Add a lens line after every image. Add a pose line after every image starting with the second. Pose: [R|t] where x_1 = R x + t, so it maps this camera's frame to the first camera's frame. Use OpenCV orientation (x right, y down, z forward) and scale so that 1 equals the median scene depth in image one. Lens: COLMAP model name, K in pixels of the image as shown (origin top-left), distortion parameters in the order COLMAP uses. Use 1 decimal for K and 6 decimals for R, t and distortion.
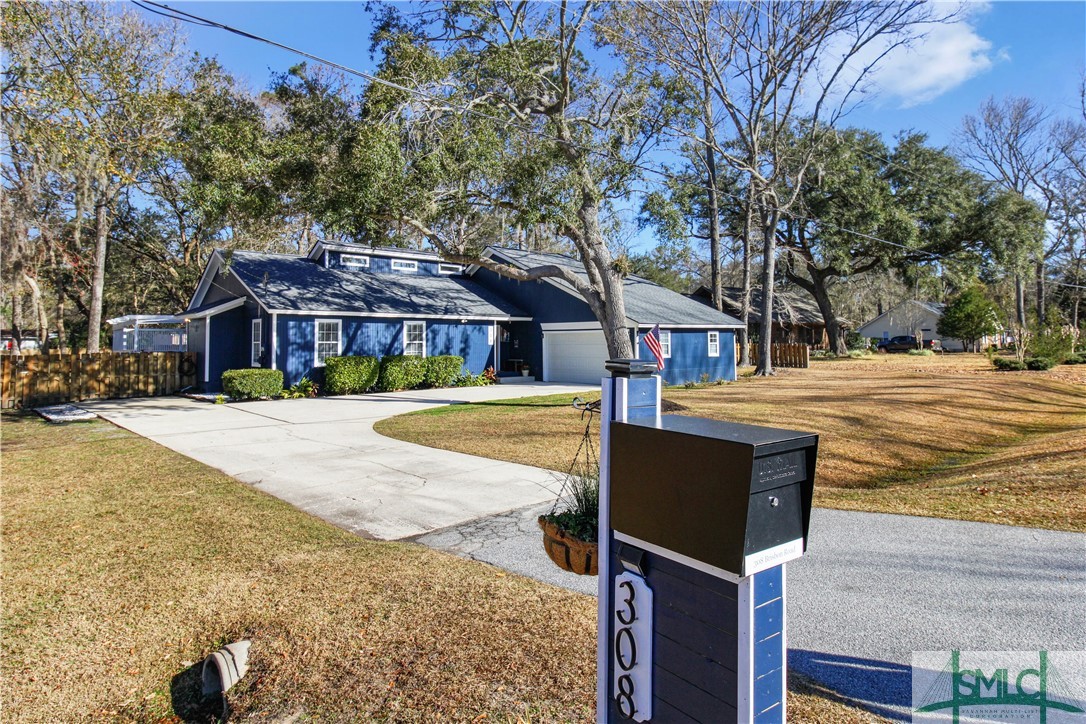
lens RADIAL K [[659.4, 0, 566.9], [0, 659.4, 333.9], [0, 0, 1]] dist [0.005582, -0.004334]
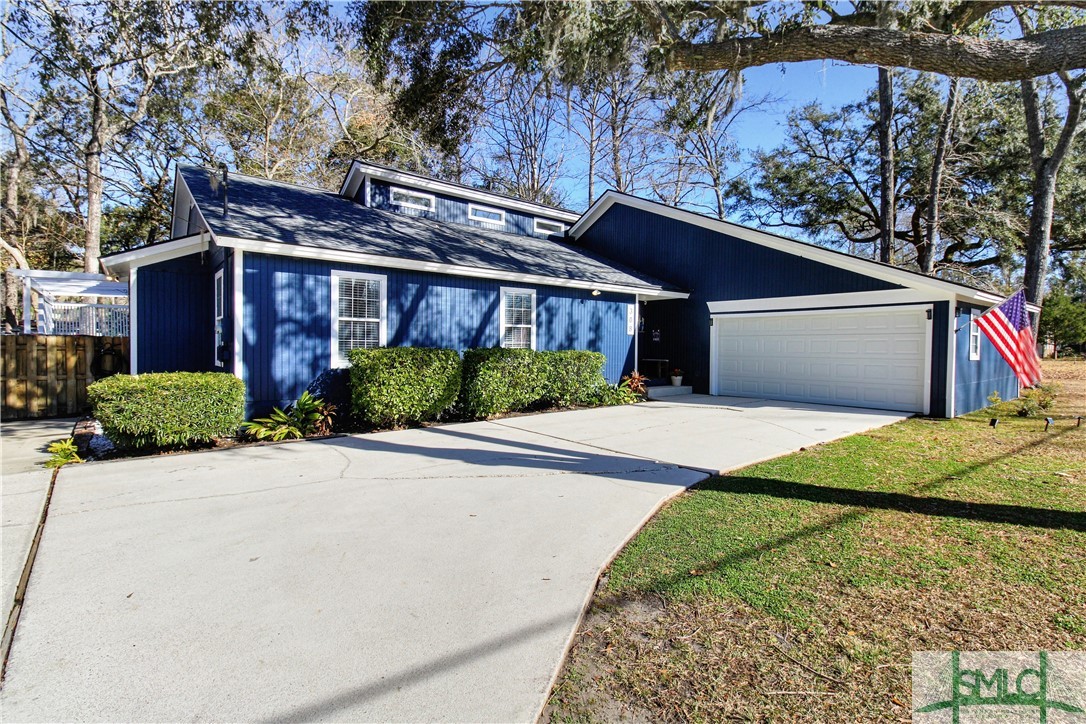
lens RADIAL K [[542.3, 0, 563.1], [0, 542.3, 373.9], [0, 0, 1]] dist [0.005755, -0.009120]
pose [[0.998923, 0.015468, -0.043755, -0.168087], [-0.012496, 0.997648, 0.067394, 0.020793], [0.044694, -0.066774, 0.996767, 0.524384]]
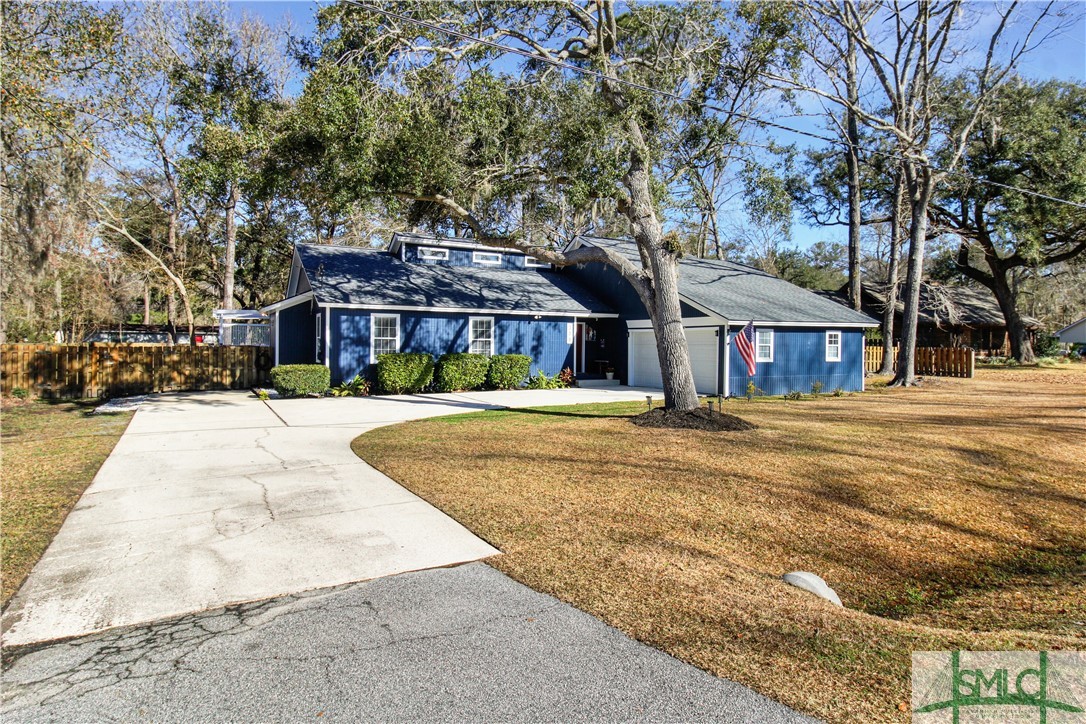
lens RADIAL K [[659.4, 0, 557.8], [0, 659.4, 370.2], [0, 0, 1]] dist [0.005582, -0.004334]
pose [[0.971586, 0.023459, -0.235522, 0.089032], [-0.010711, 0.998415, 0.055261, 0.003339], [0.236445, -0.051168, 0.970297, 0.127664]]
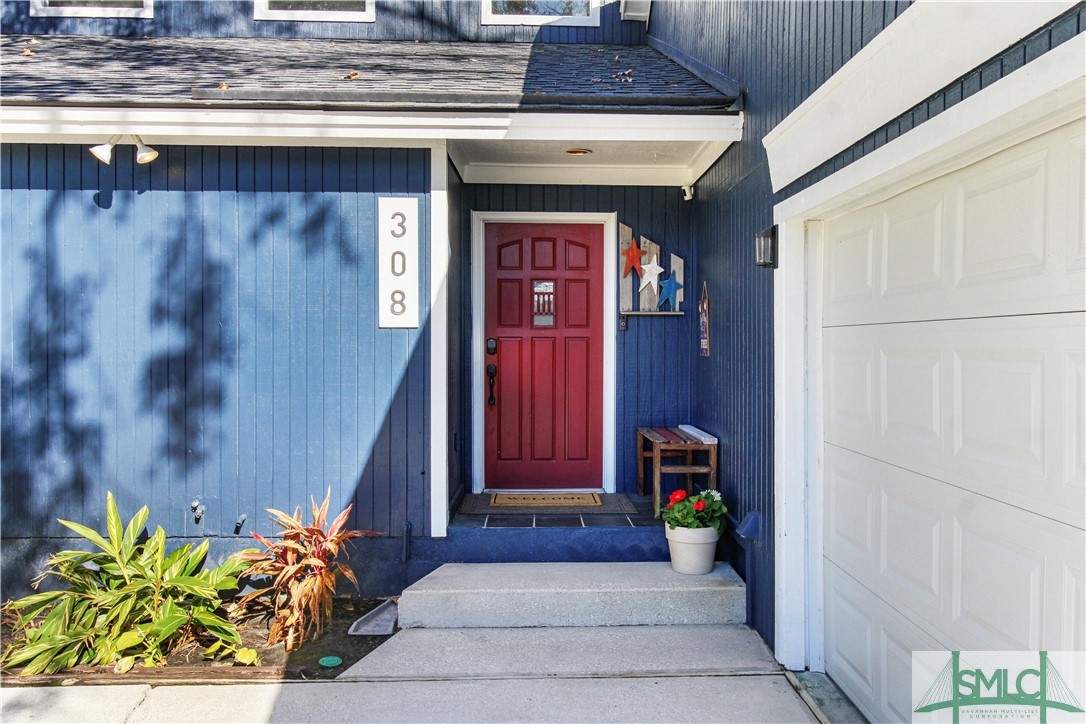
lens RADIAL K [[898.6, 0, 541.9], [0, 898.6, 364.0], [0, 0, 1]] dist [0.033452, -0.003383]
pose [[0.753570, 0.013141, -0.657236, 0.033494], [0.014060, 0.999249, 0.036099, 0.018231], [0.657217, -0.036444, 0.752820, 0.936629]]
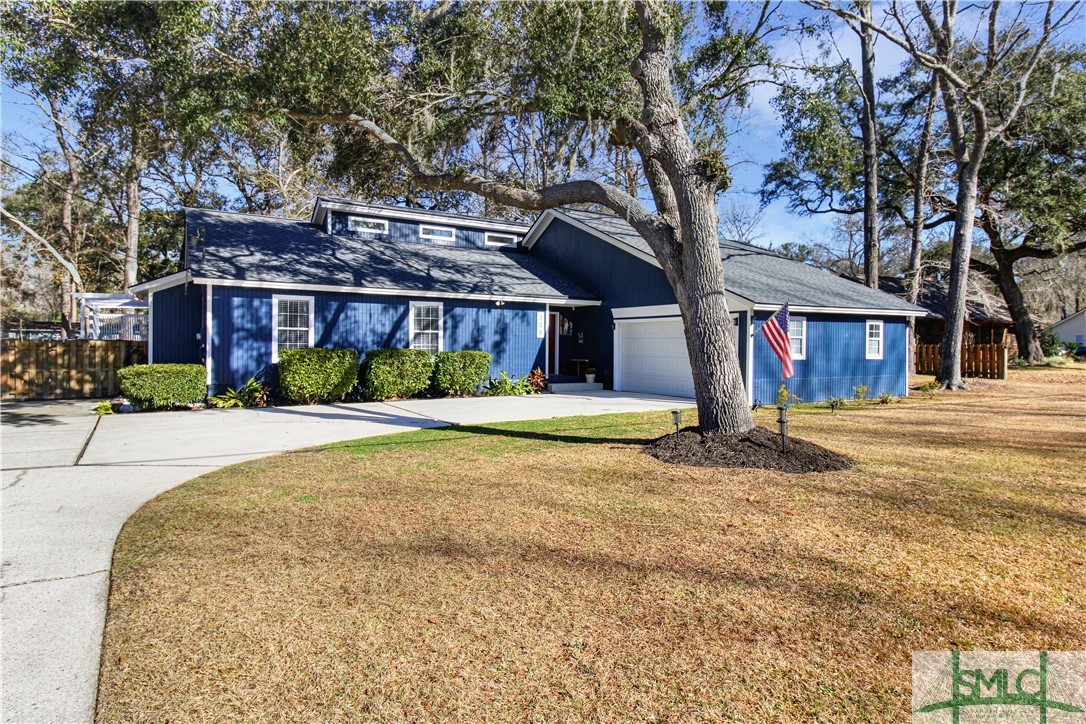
lens RADIAL K [[659.4, 0, 551.7], [0, 659.4, 372.1], [0, 0, 1]] dist [0.005582, -0.004334]
pose [[0.980610, 0.020546, -0.194889, 0.040378], [-0.010203, 0.998493, 0.053927, 0.015911], [0.195704, -0.050893, 0.979342, 0.319028]]
